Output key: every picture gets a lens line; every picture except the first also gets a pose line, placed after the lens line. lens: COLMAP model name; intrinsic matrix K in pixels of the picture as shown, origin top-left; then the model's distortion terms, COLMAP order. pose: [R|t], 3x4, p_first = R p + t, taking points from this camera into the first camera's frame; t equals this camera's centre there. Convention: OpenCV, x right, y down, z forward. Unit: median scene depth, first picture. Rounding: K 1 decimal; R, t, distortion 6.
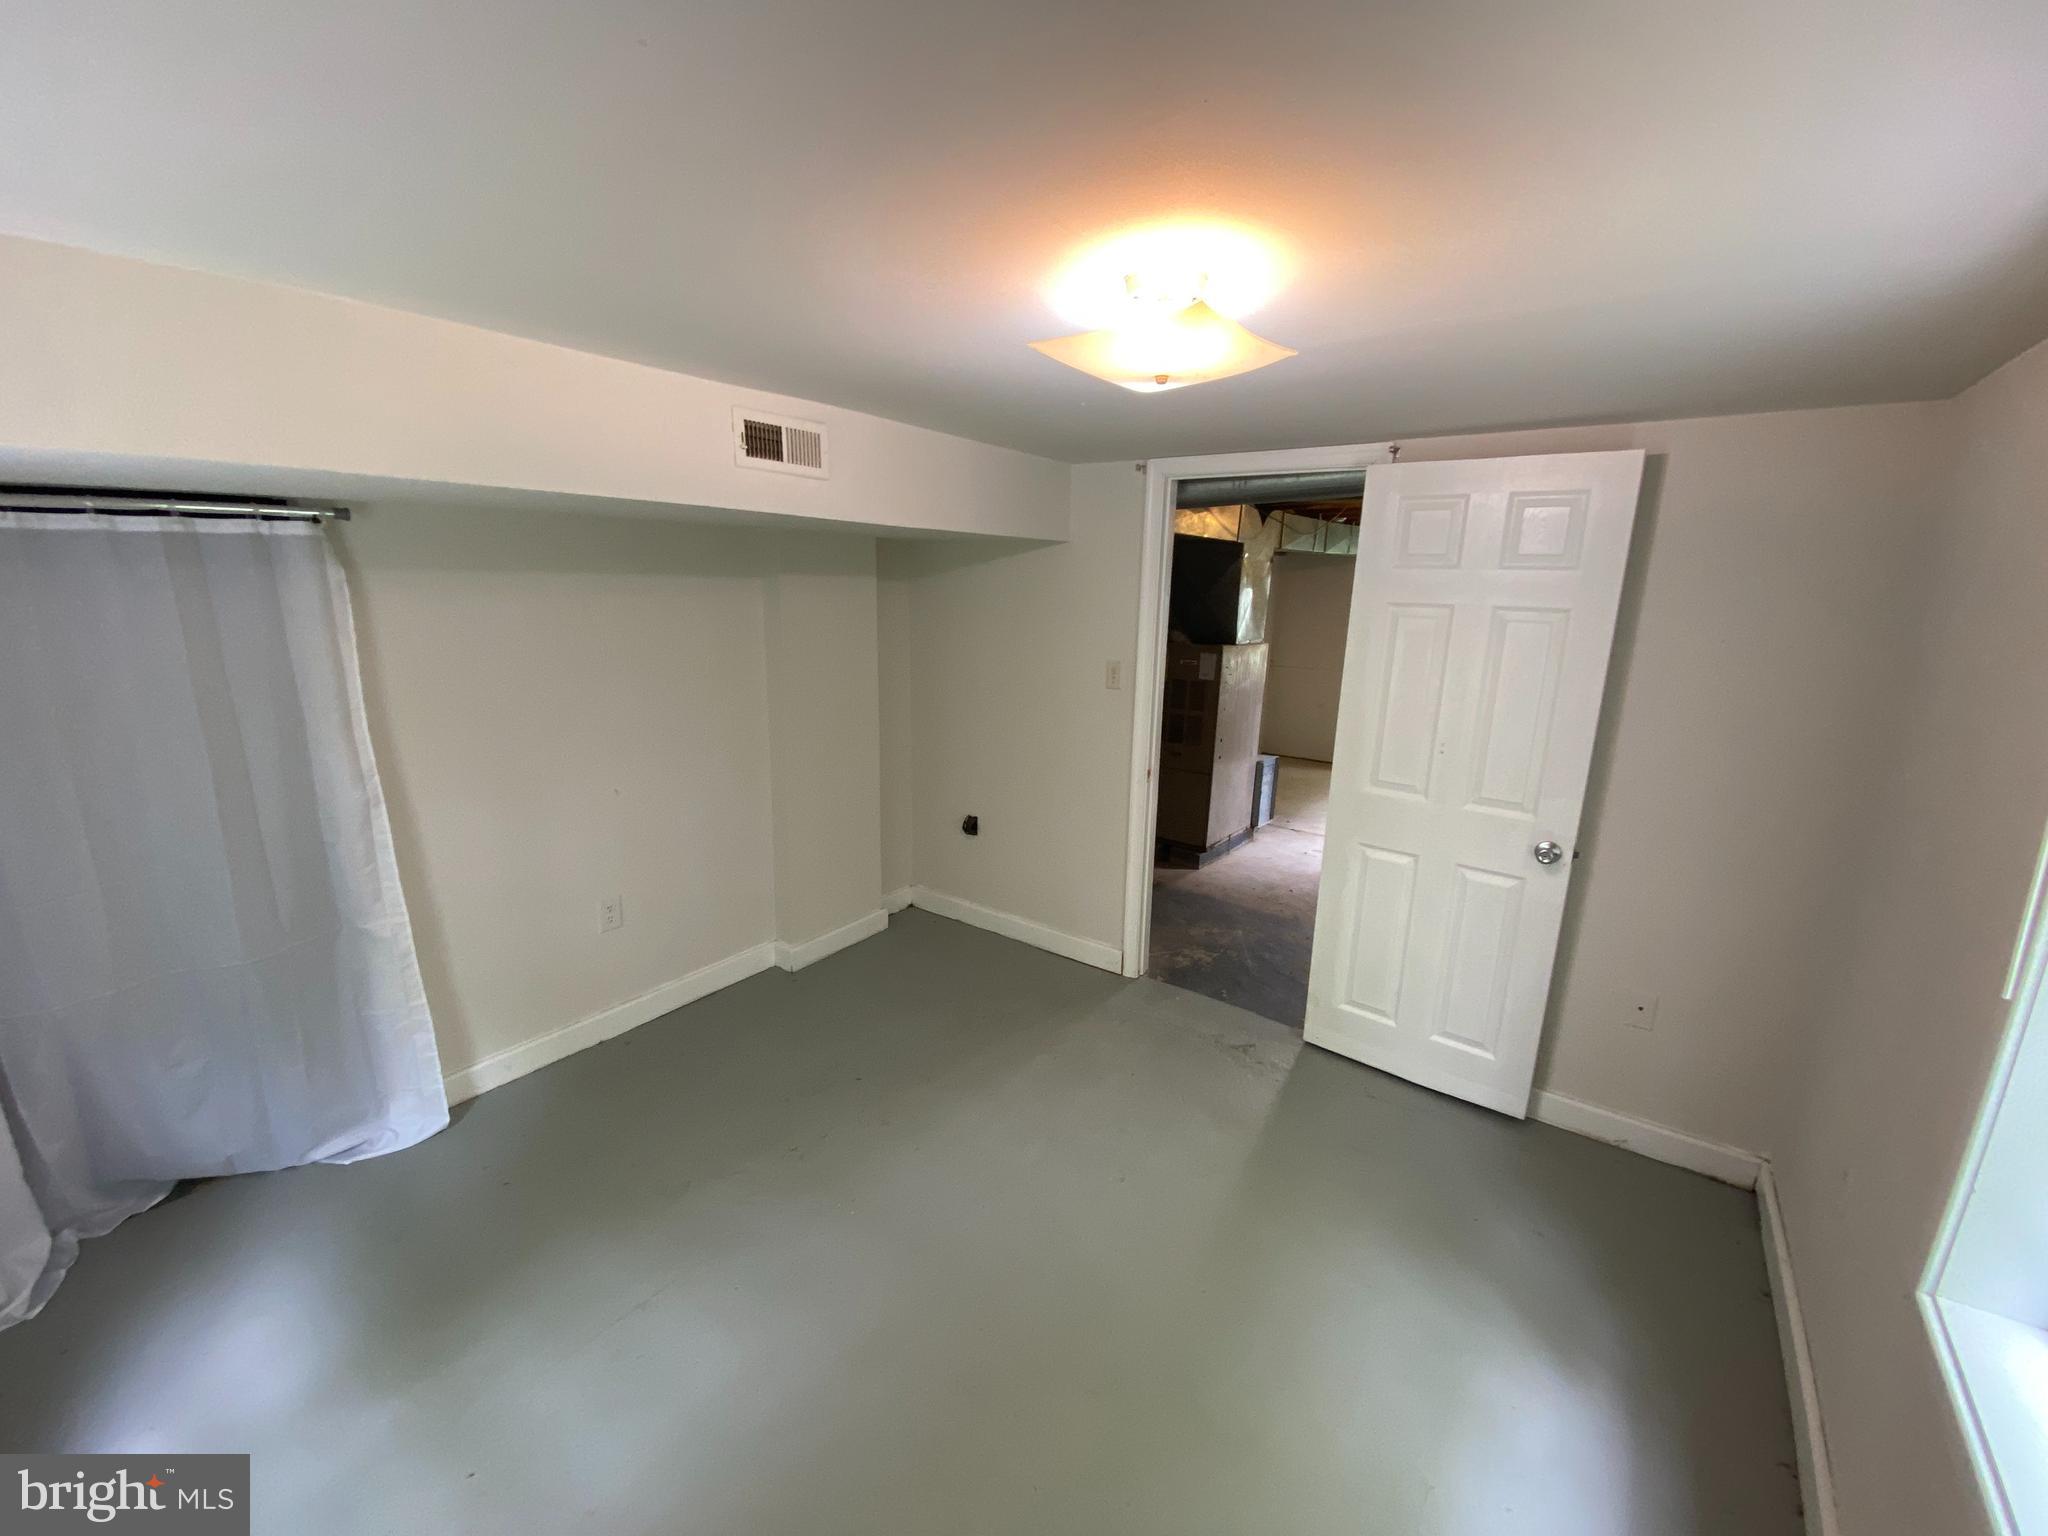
lens RADIAL K [[835.7, 0, 1024.0], [0, 835.7, 768.0], [0, 0, 1]] dist [0.002336, -0.000257]
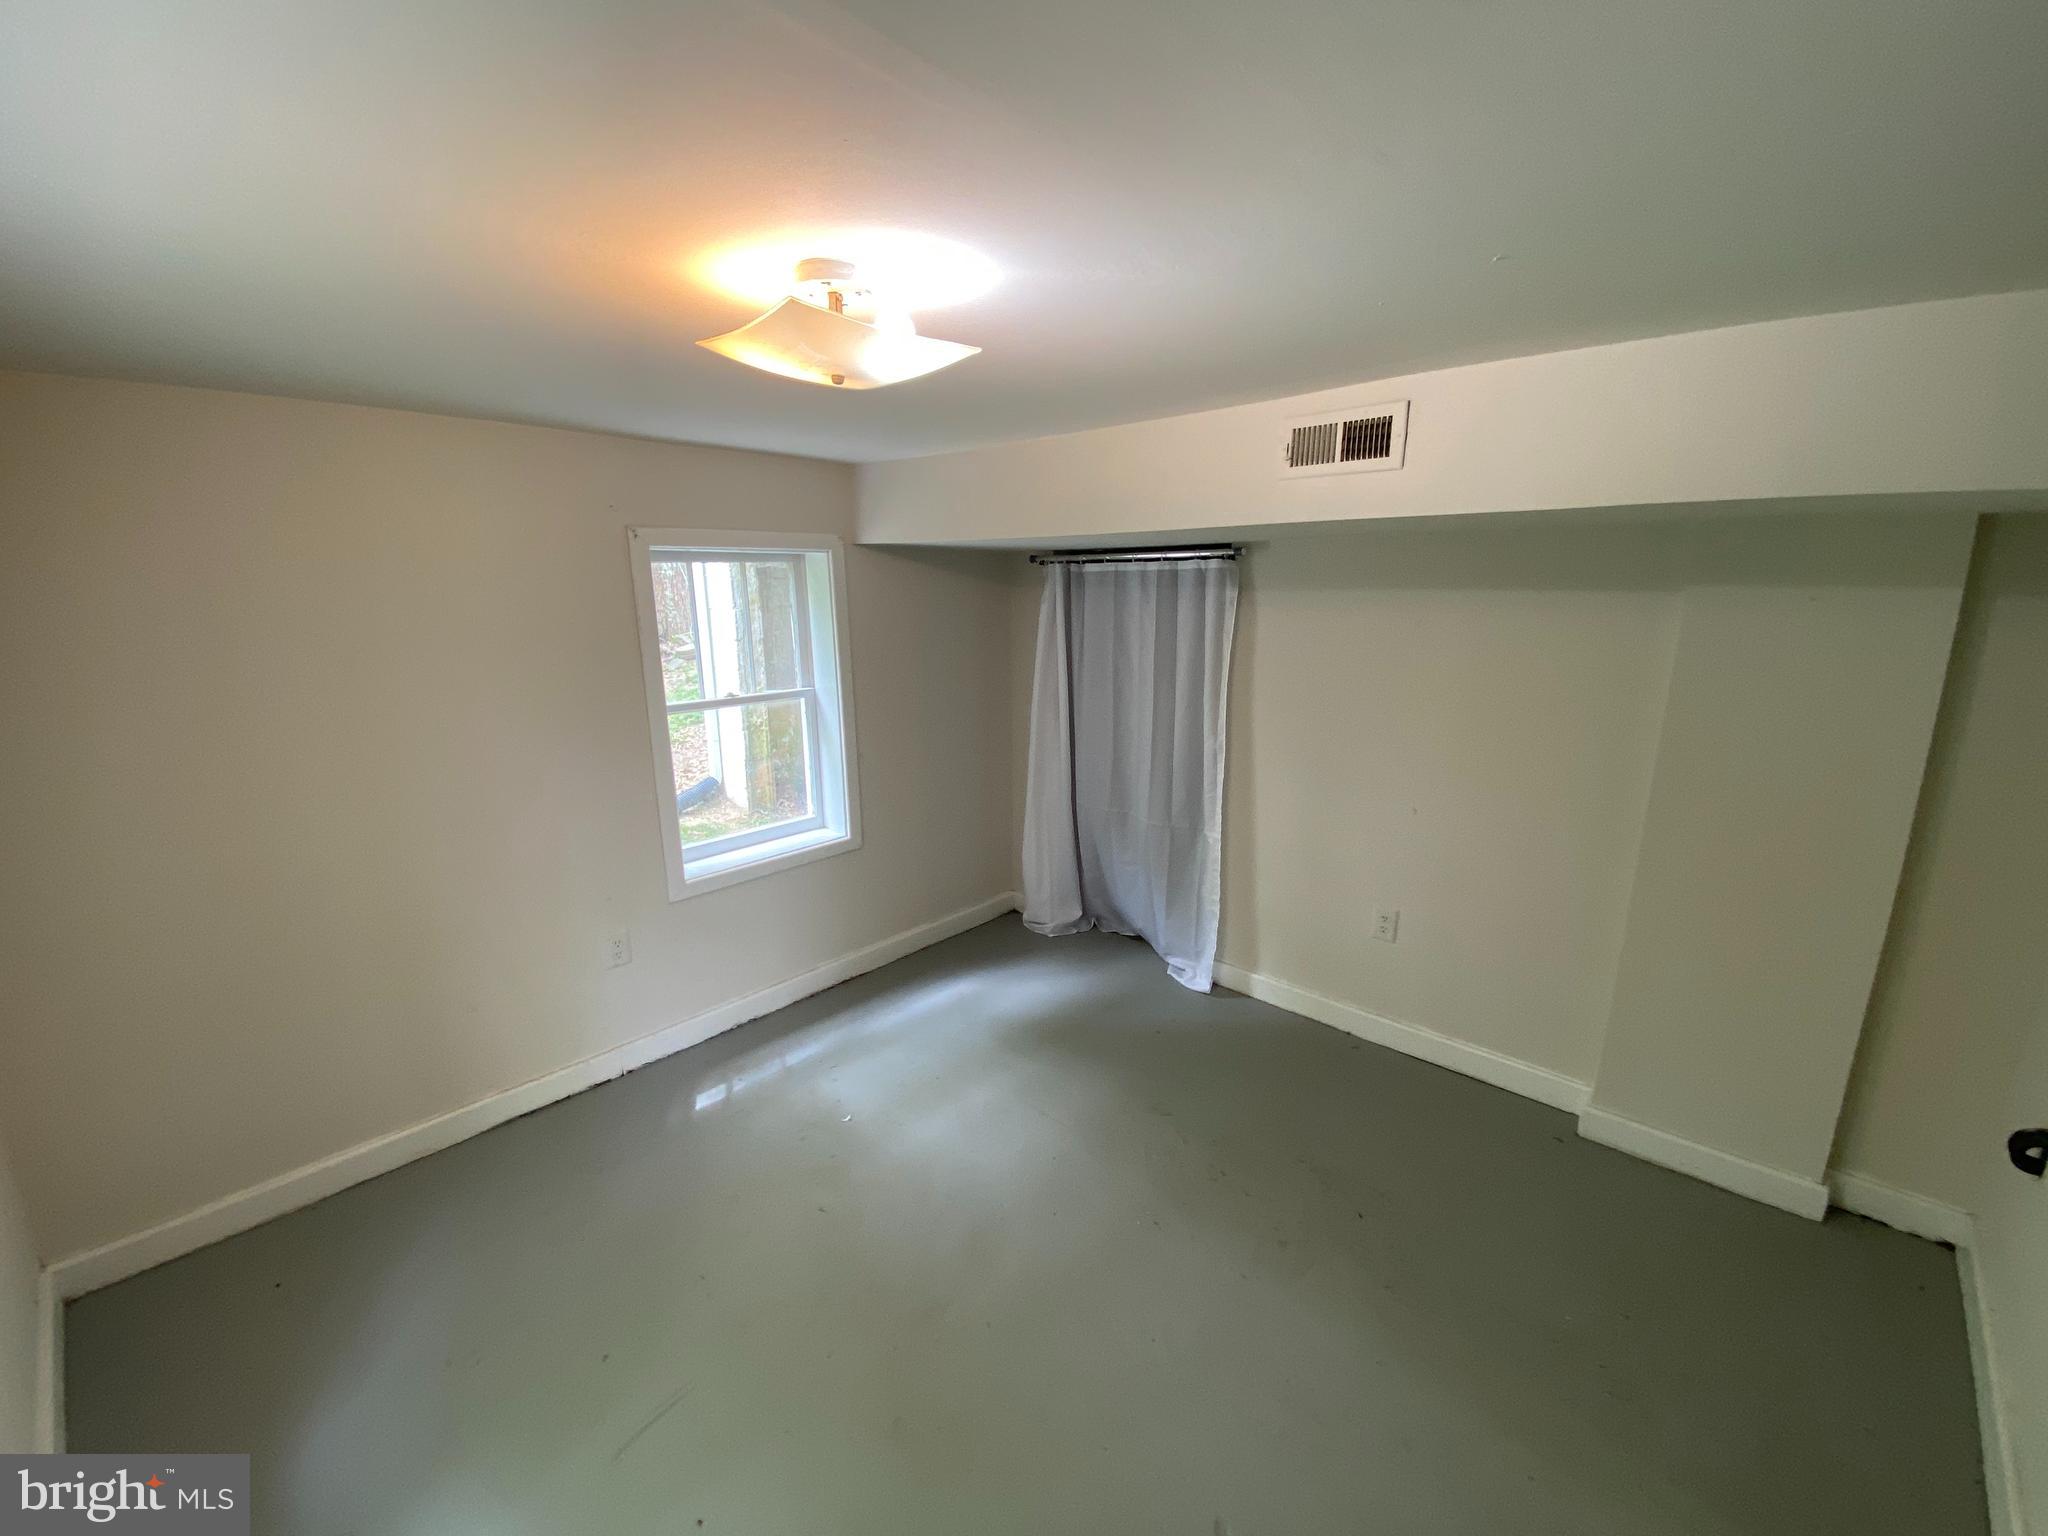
lens RADIAL K [[835.7, 0, 1024.0], [0, 835.7, 768.0], [0, 0, 1]] dist [0.002336, -0.000257]
pose [[-0.140470, 0.190770, -0.971532, 0.501301], [-0.224138, 0.949659, 0.218882, -0.125650], [0.964381, 0.248503, -0.090640, 0.601293]]
